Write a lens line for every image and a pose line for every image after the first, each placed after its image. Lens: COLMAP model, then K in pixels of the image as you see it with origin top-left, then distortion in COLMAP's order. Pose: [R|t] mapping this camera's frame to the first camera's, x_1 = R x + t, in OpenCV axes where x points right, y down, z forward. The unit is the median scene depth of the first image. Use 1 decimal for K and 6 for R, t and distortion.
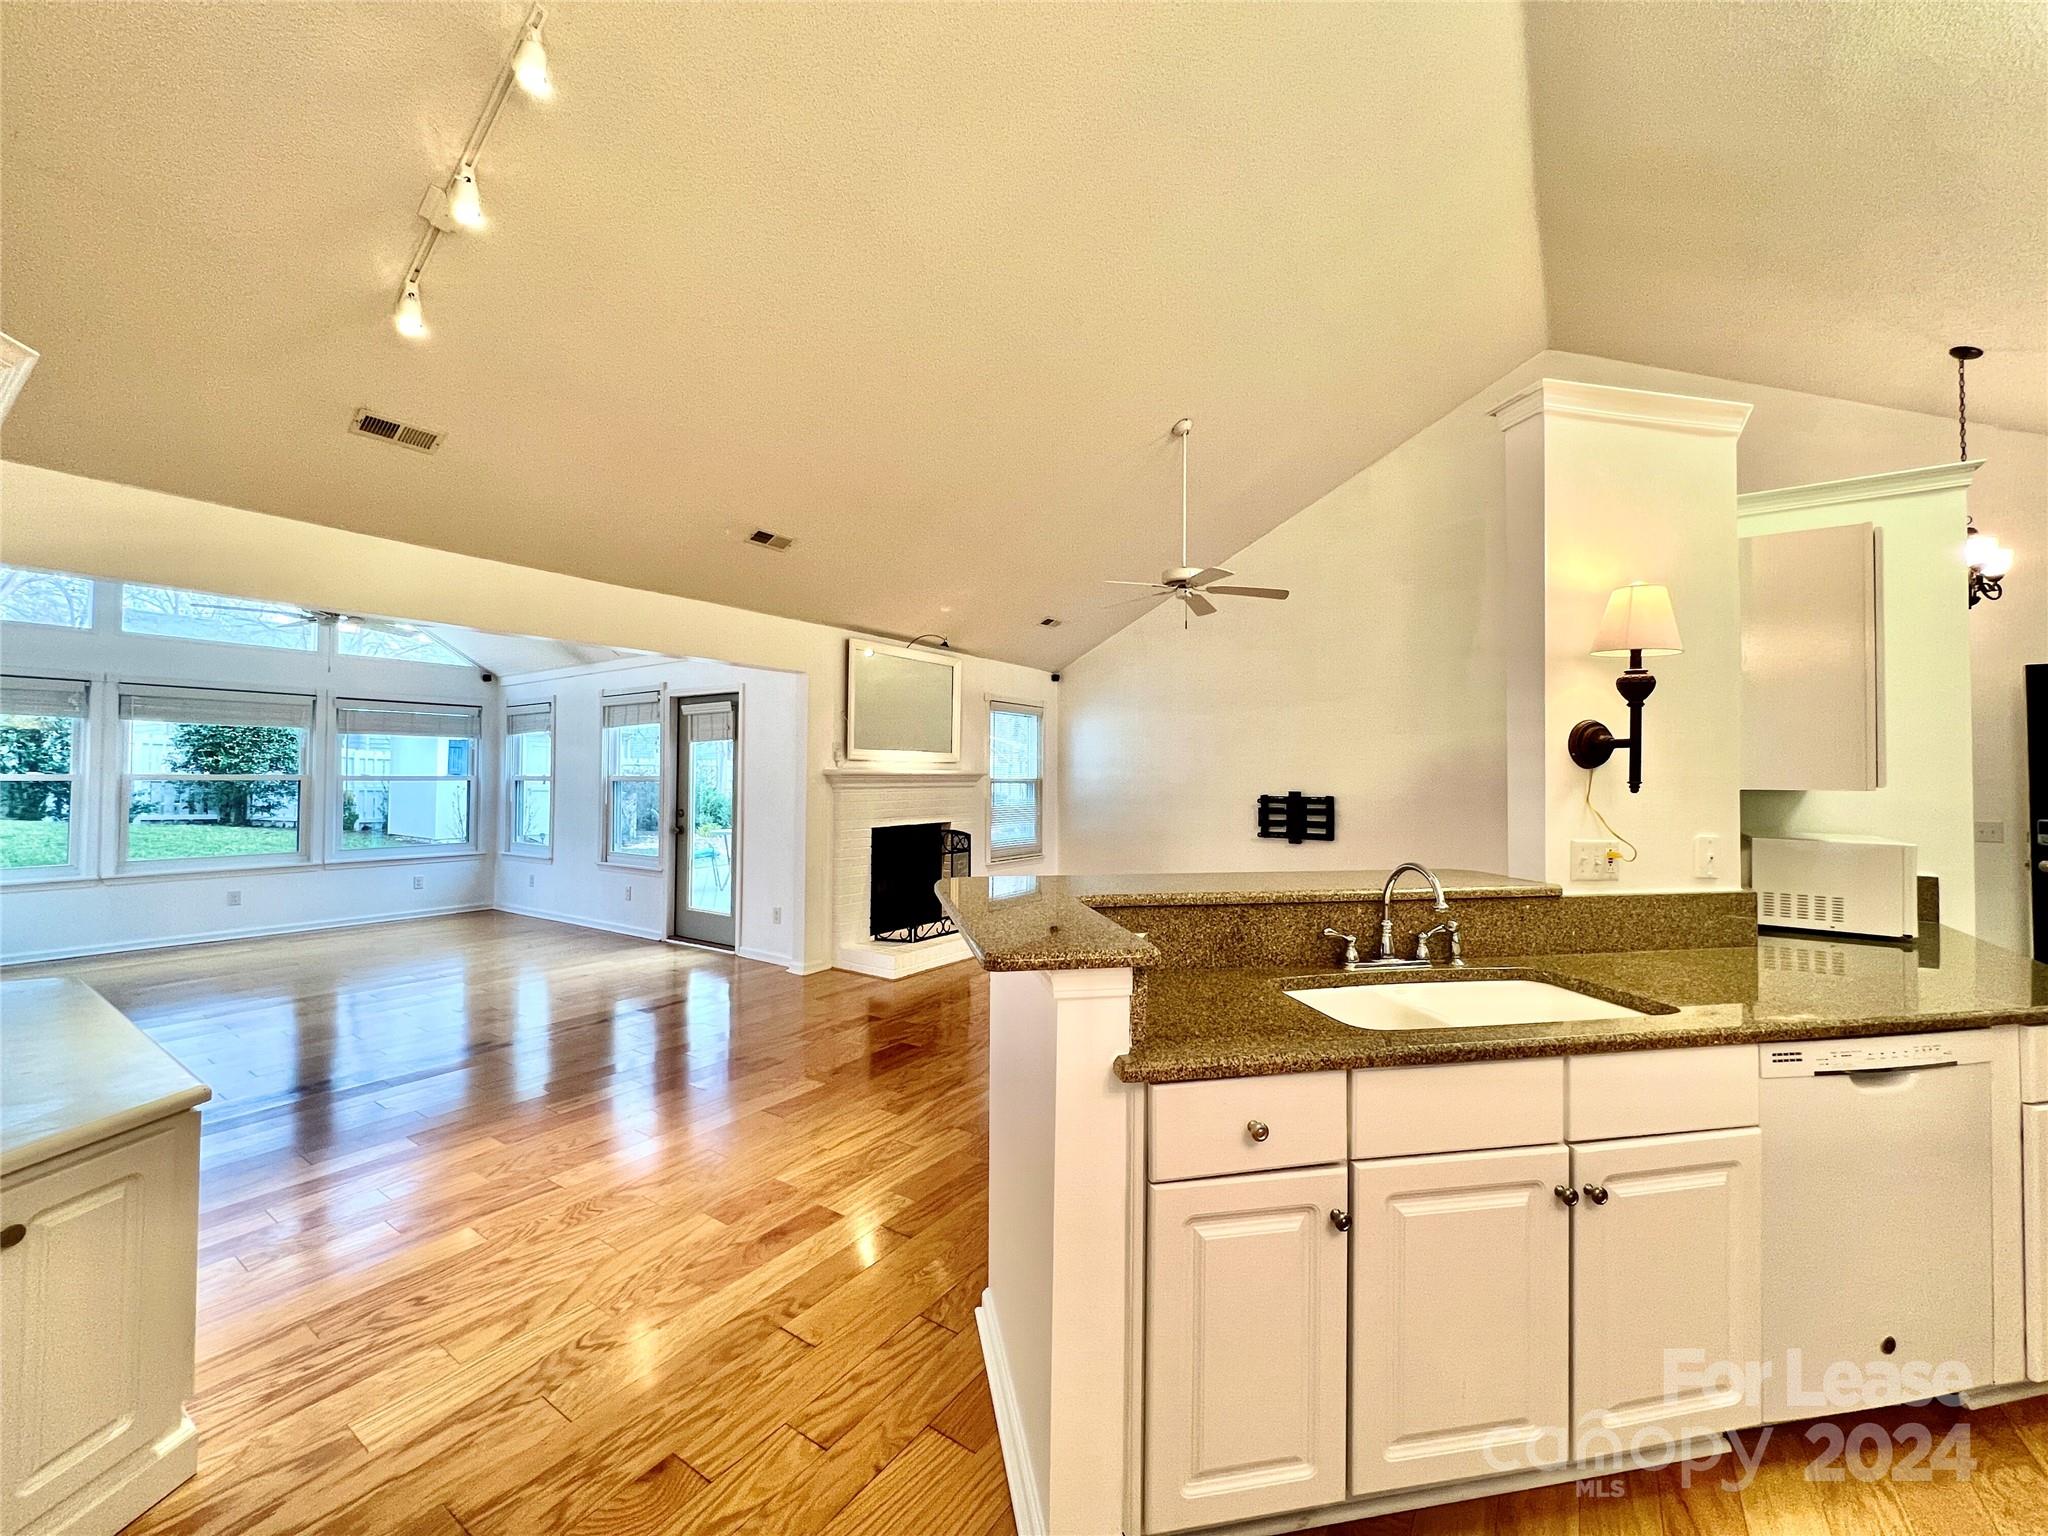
lens RADIAL K [[821.2, 0, 1019.0], [0, 821.2, 760.5], [0, 0, 1]] dist [-0.001369, 0.000583]
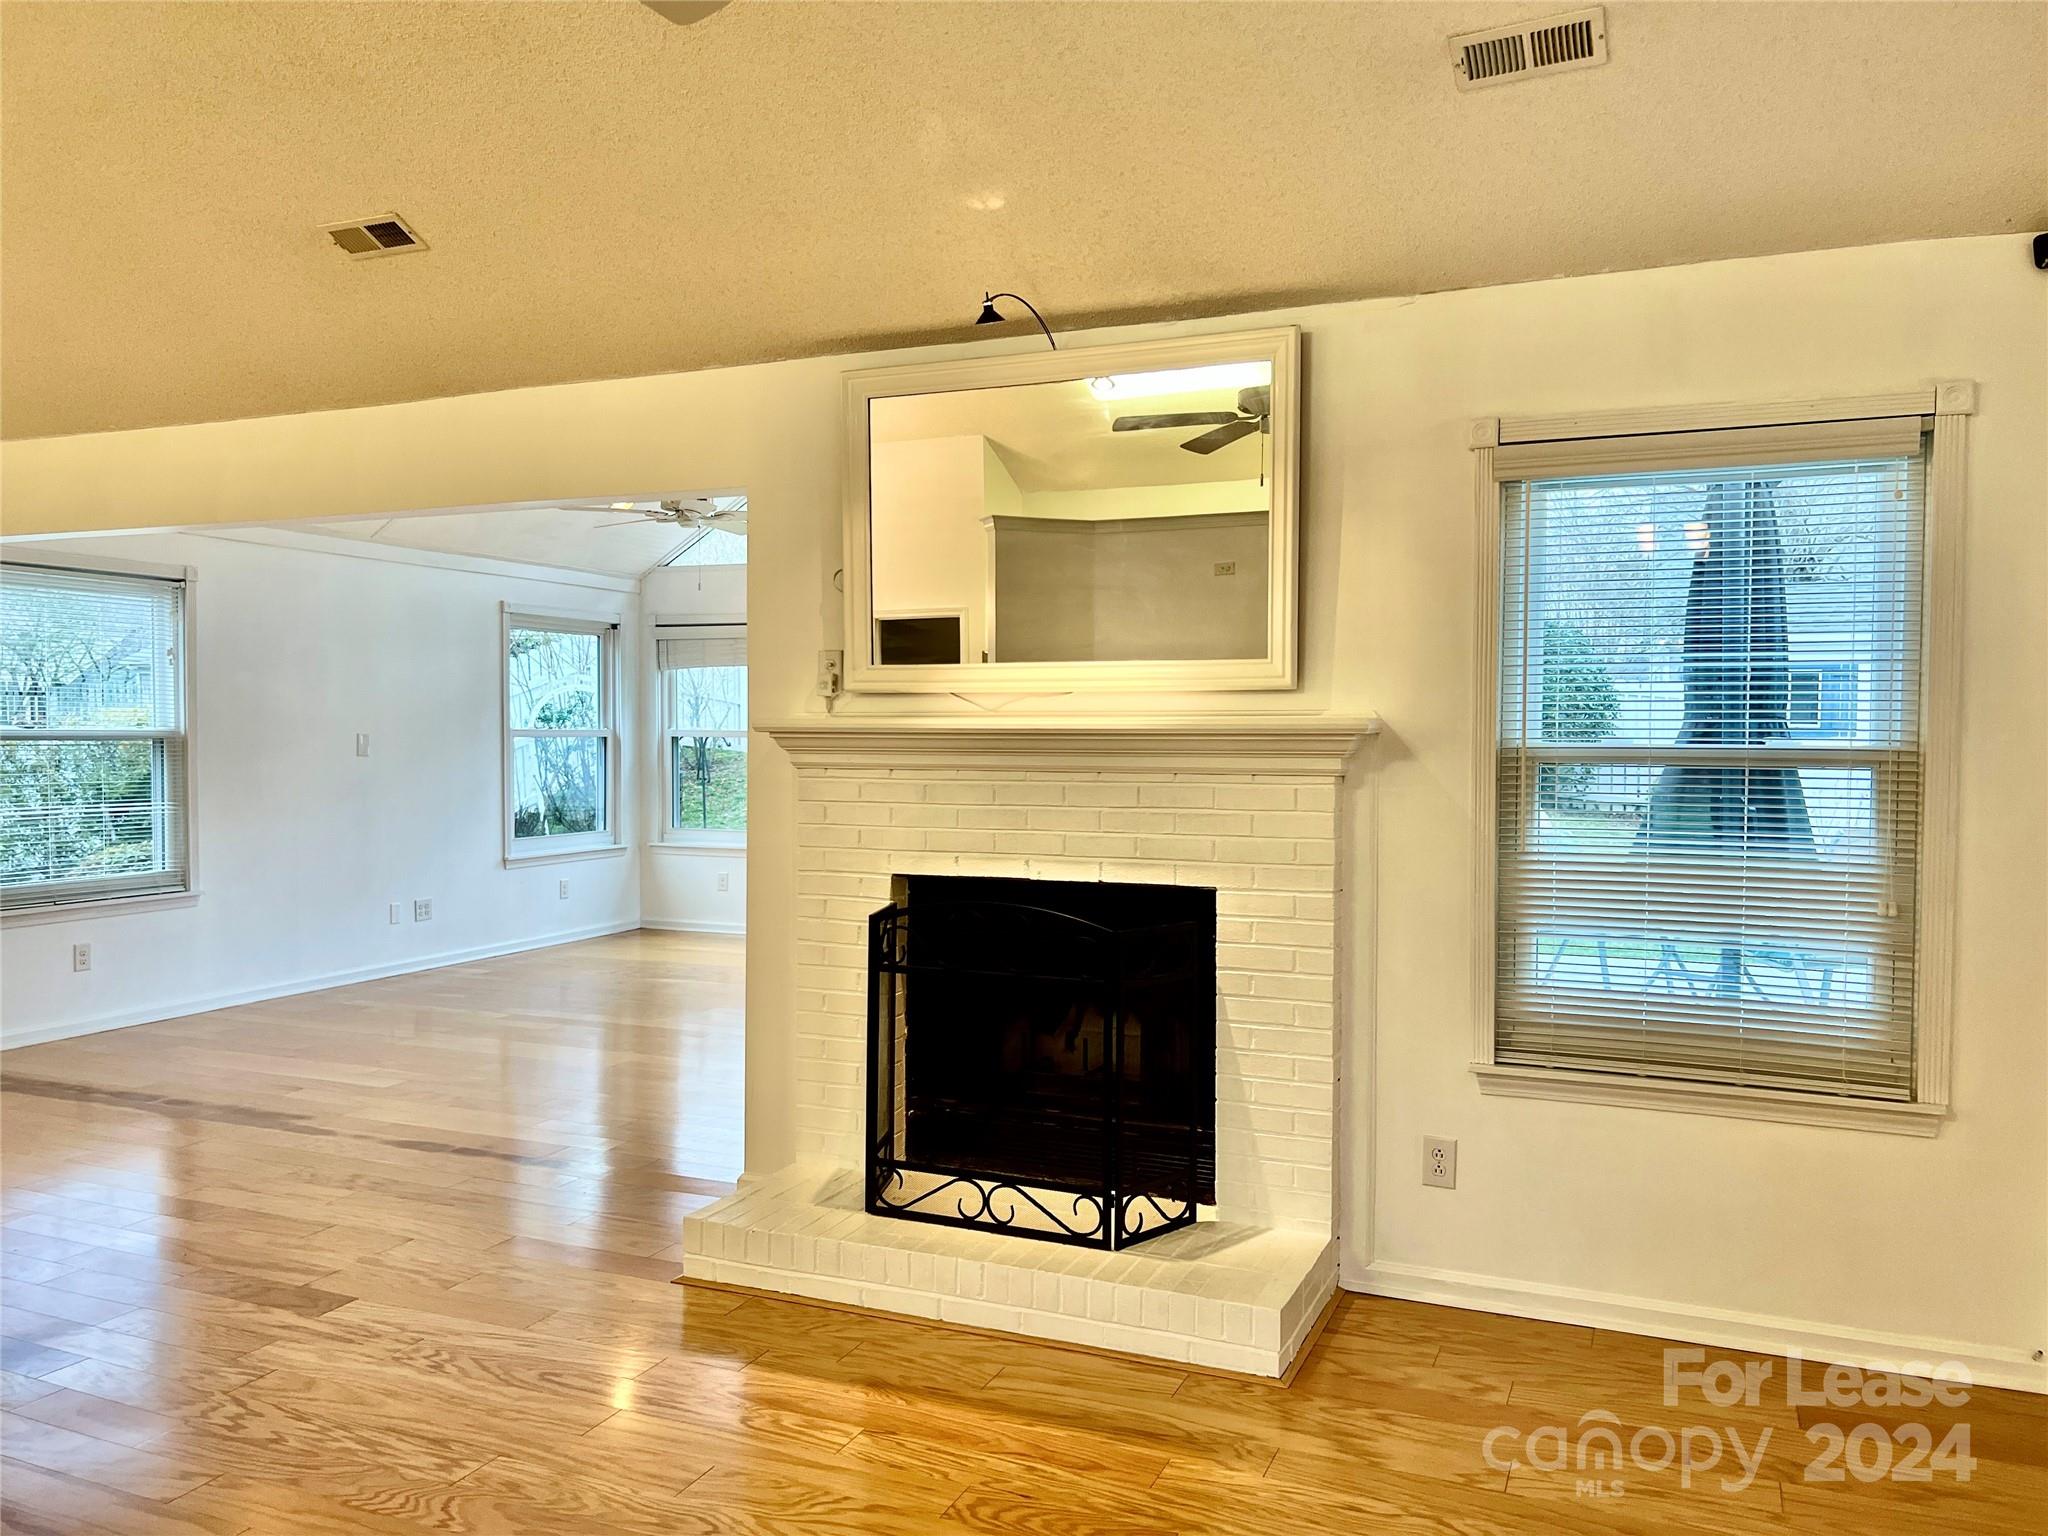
lens RADIAL K [[1532.0, 0, 1020.2], [0, 1532.0, 784.4], [0, 0, 1]] dist [0.050694, -0.053754]
pose [[0.192863, 0.031658, -0.980715, 0.529834], [0.017601, 0.999207, 0.035717, 0.017973], [0.981068, -0.024150, 0.192153, 0.961806]]
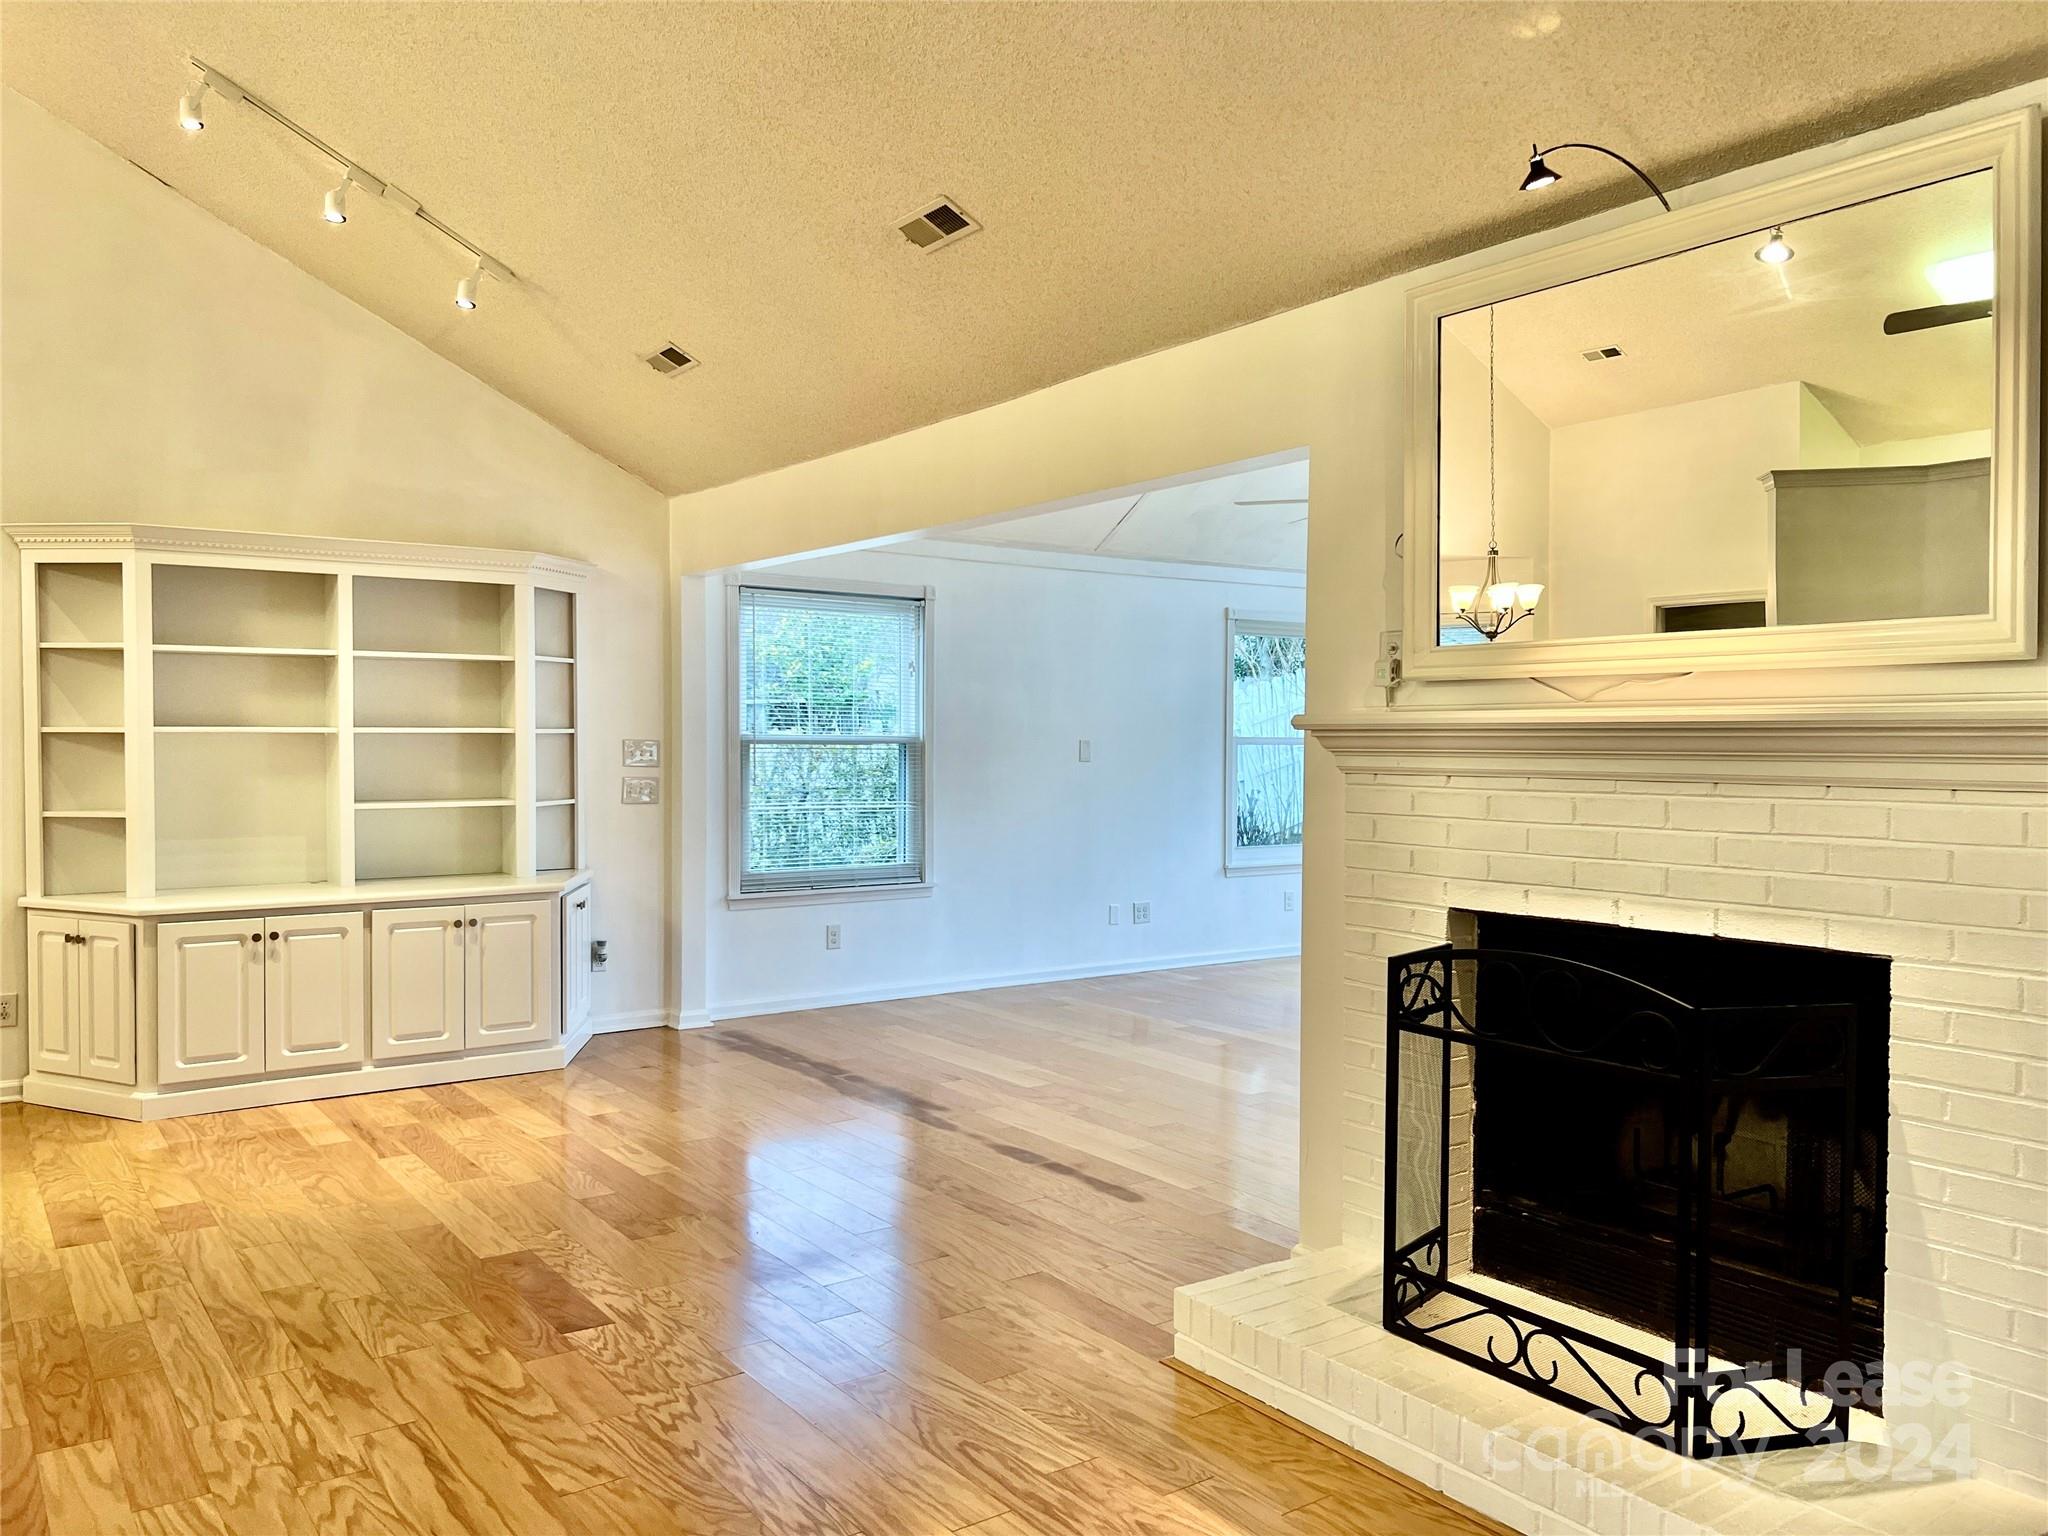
lens RADIAL K [[1532.0, 0, 1020.2], [0, 1532.0, 784.4], [0, 0, 1]] dist [0.050694, -0.053754]
pose [[-0.340284, 0.021776, -0.940070, 0.411676], [0.011459, 0.999754, 0.019011, 0.025726], [0.940253, -0.004303, -0.340450, 1.085199]]
